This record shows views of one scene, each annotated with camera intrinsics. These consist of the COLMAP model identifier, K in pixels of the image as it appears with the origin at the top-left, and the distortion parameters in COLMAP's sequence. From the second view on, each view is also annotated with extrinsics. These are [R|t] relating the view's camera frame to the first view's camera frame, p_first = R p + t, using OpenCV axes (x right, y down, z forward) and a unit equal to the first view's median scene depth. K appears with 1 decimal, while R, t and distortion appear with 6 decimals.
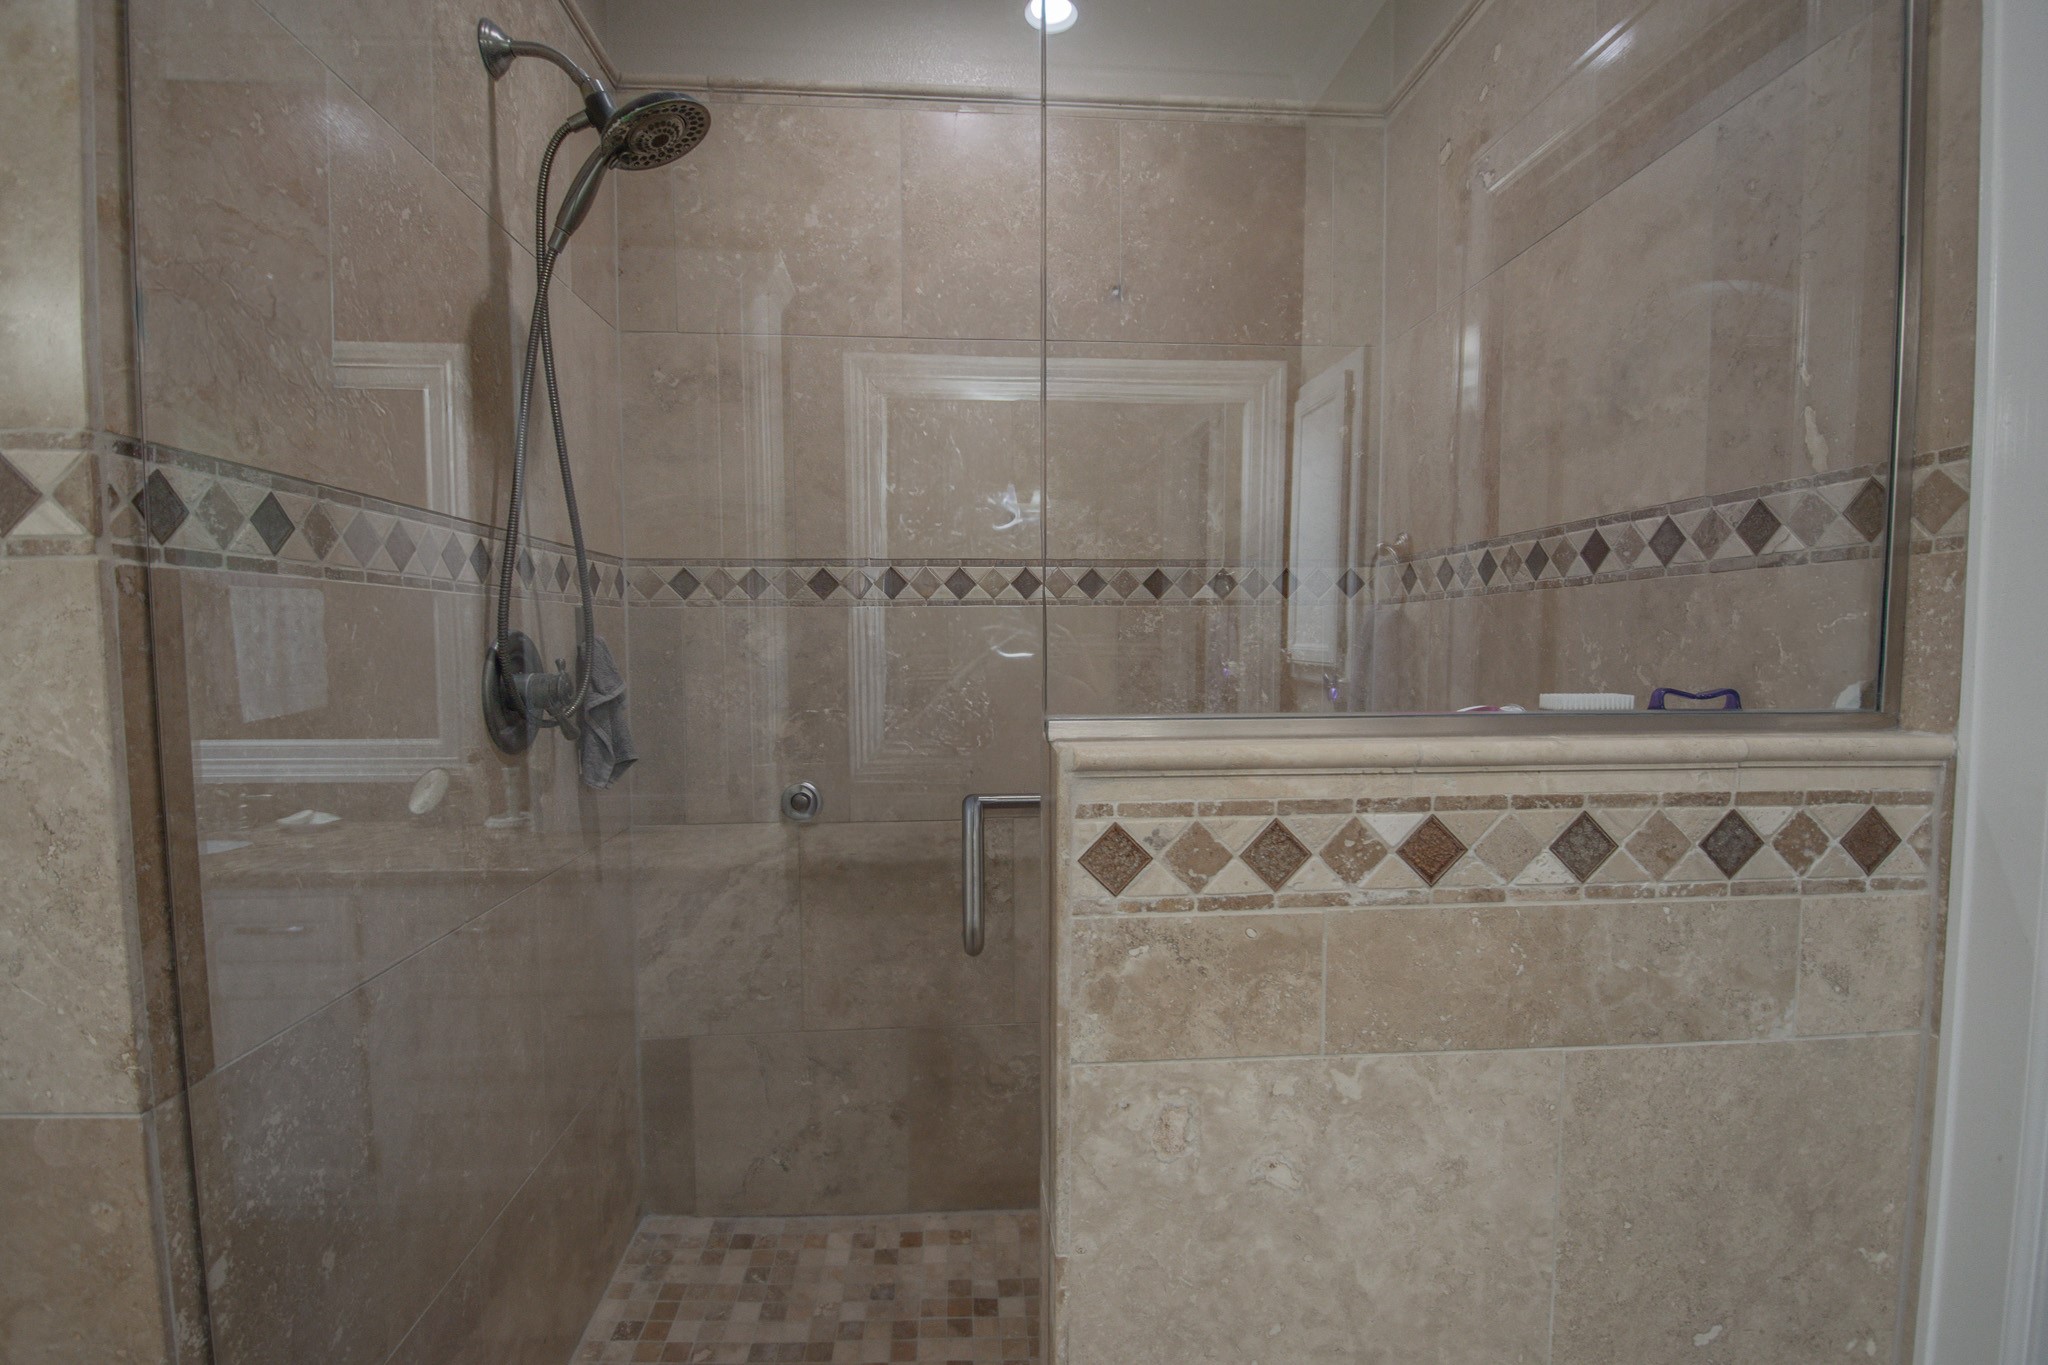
lens RADIAL K [[907.1, 0, 1027.1], [0, 907.1, 688.3], [0, 0, 1]] dist [-0.006266, -0.010901]
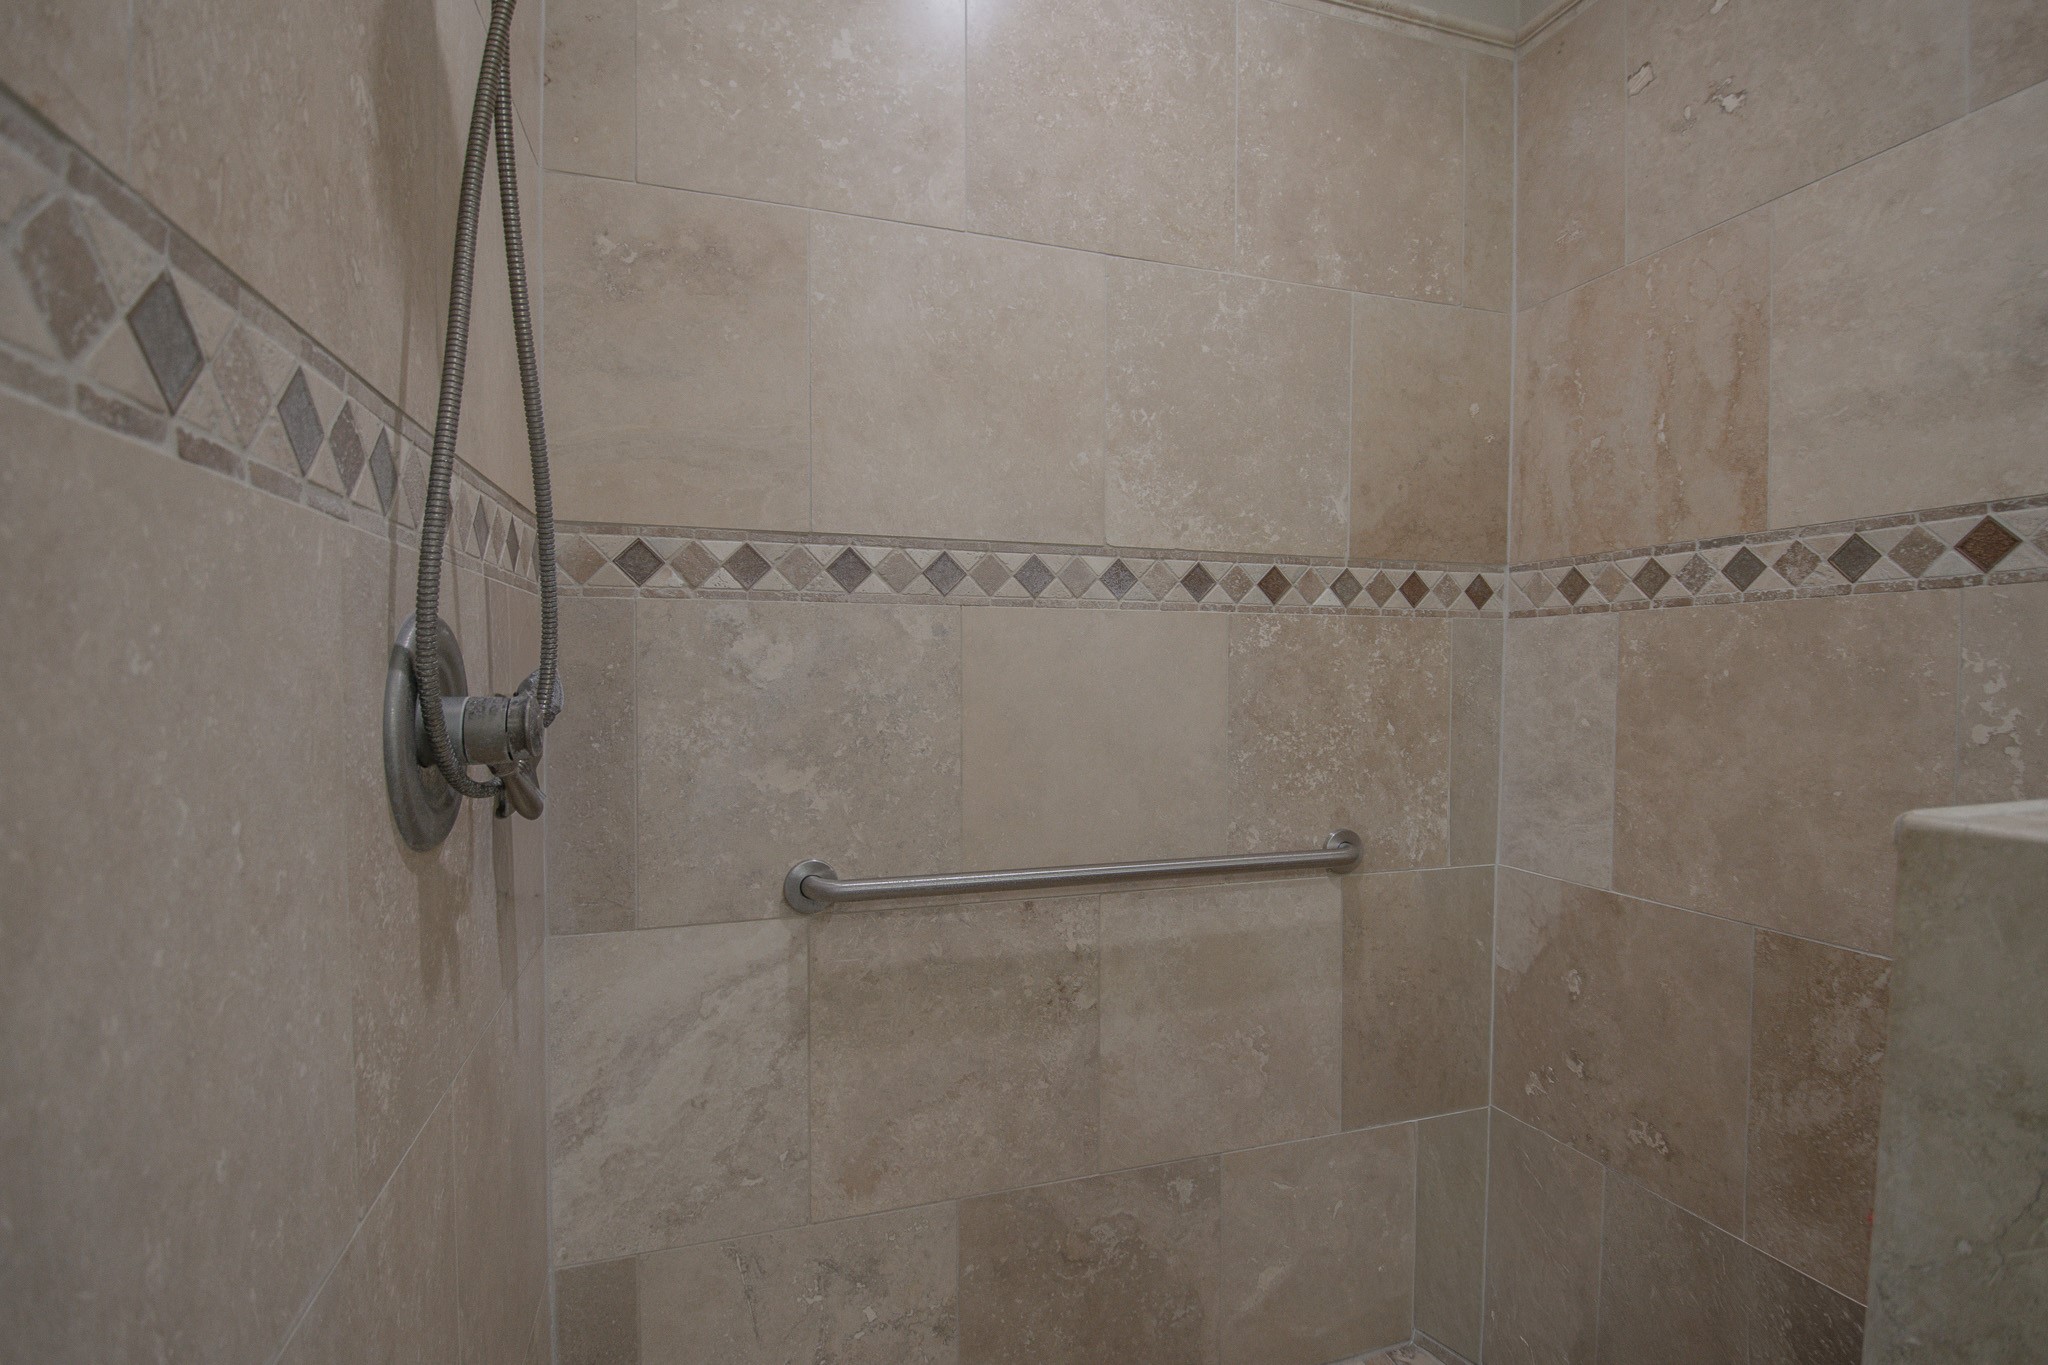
lens RADIAL K [[907.1, 0, 1017.0], [0, 907.1, 691.7], [0, 0, 1]] dist [-0.006266, -0.010901]
pose [[0.974843, 0.002872, 0.222872, -0.253585], [0.003340, 0.999616, -0.027492, -0.002555], [-0.222866, 0.027544, 0.974460, 0.297595]]
